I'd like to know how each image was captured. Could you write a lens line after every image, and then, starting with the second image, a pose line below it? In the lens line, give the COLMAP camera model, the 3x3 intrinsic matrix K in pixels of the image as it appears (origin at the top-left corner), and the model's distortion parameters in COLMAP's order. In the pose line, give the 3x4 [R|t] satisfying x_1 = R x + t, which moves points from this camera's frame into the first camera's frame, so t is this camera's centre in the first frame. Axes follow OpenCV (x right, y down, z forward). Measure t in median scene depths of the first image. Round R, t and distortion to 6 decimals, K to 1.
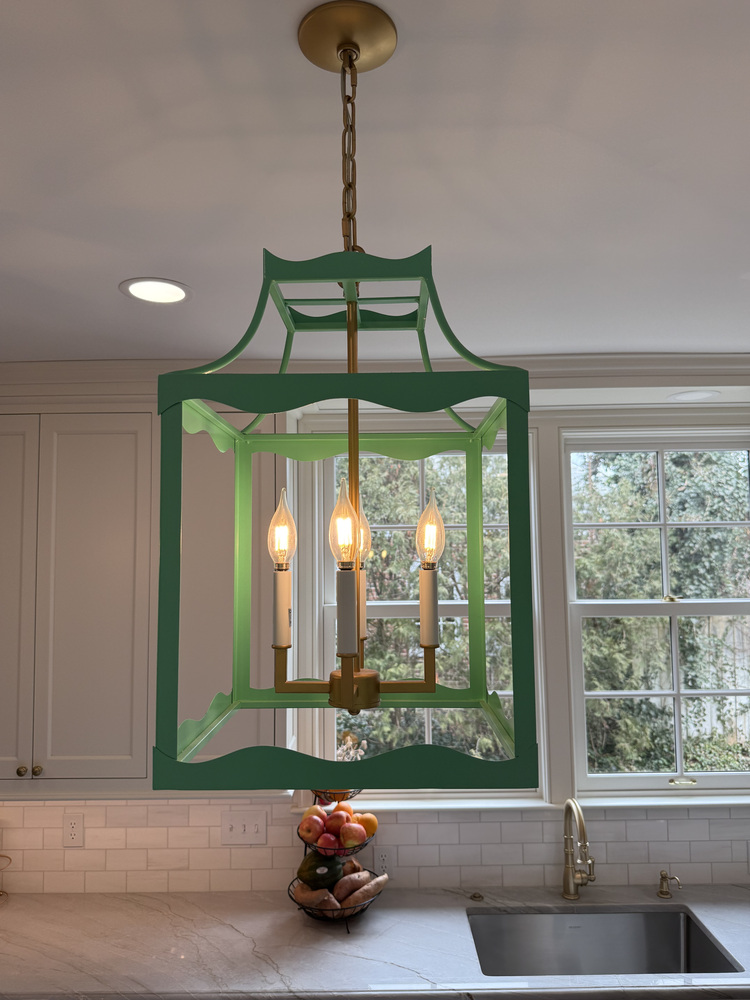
lens RADIAL K [[724.9, 0, 375.0], [0, 724.9, 503.5], [0, 0, 1]] dist [-0.009097, -0.002188]
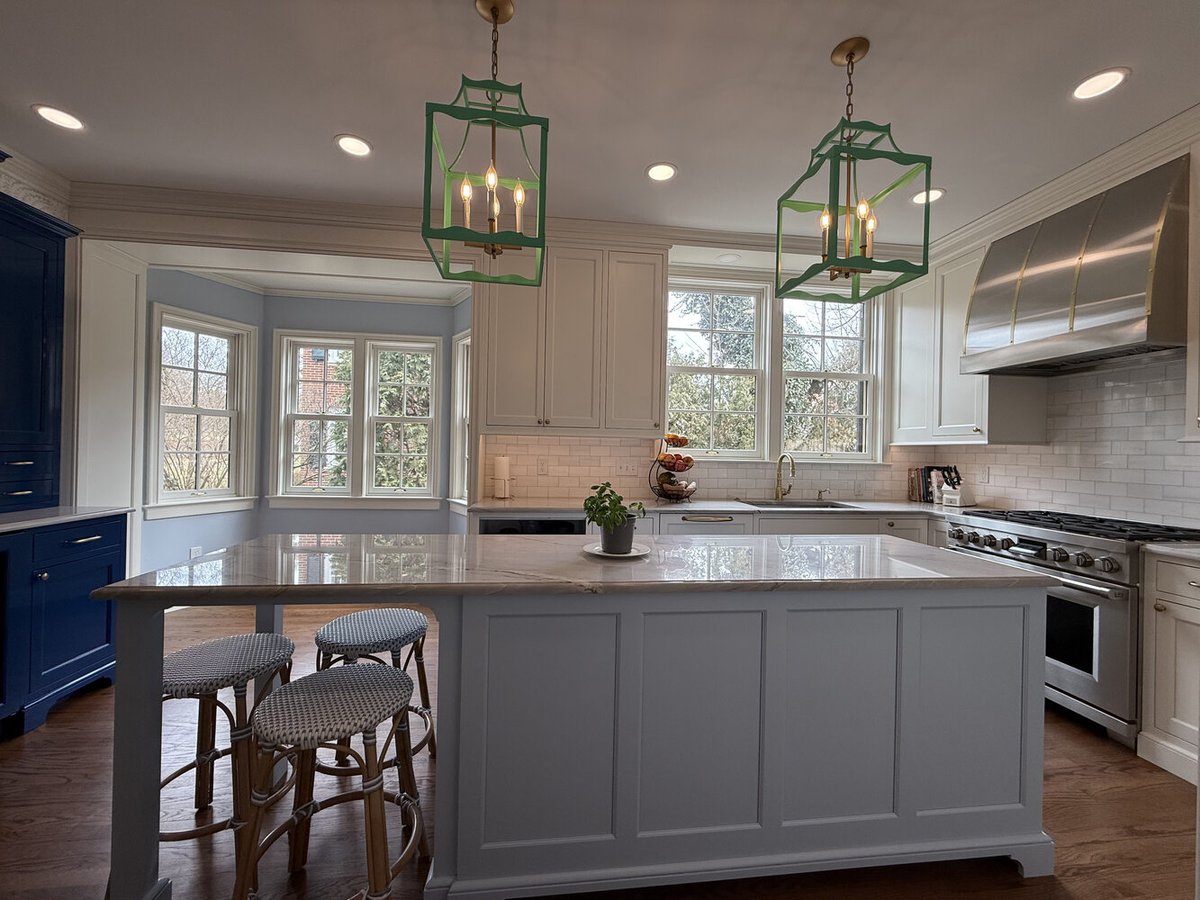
lens RADIAL K [[476.9, 0, 596.1], [0, 476.9, 450.7], [0, 0, 1]] dist [0.000346, 0.000132]
pose [[0.992383, 0.032359, 0.118865, -0.440998], [-0.042332, 0.995704, 0.082356, 0.300427], [-0.115689, -0.086761, 0.989489, -0.330754]]
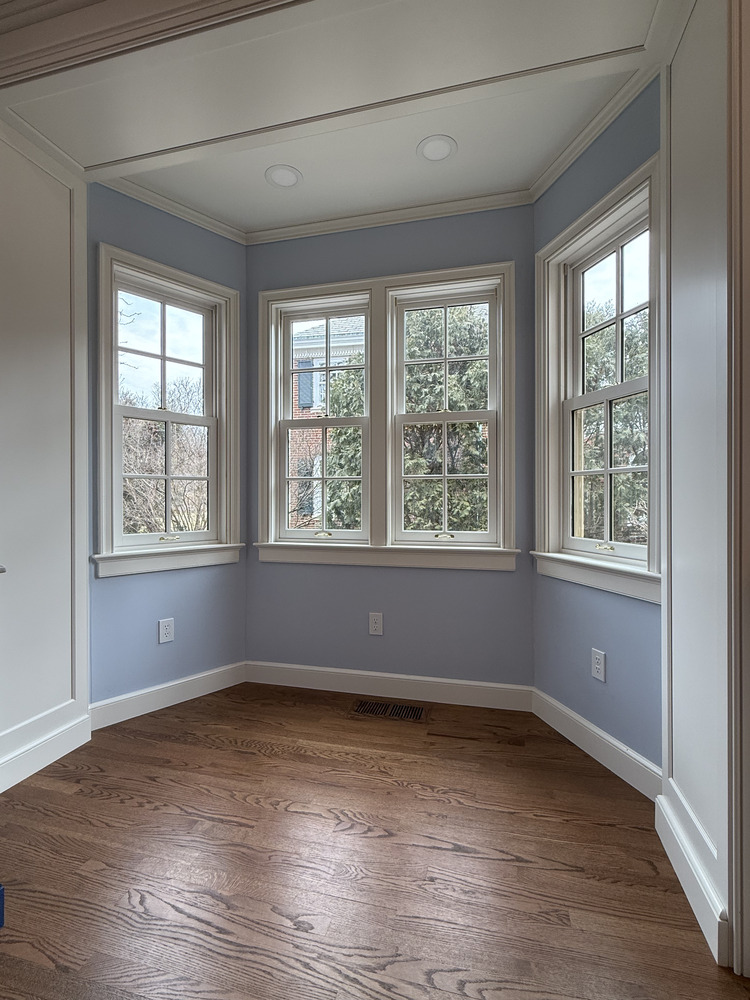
lens RADIAL K [[525.8, 0, 377.0], [0, 525.8, 499.9], [0, 0, 1]] dist [0.000844, -0.000717]
pose [[0.963960, 0.011153, -0.265813, -0.778630], [0.014042, 0.995595, 0.092696, 0.432930], [0.265676, -0.093088, 0.959558, 0.339711]]
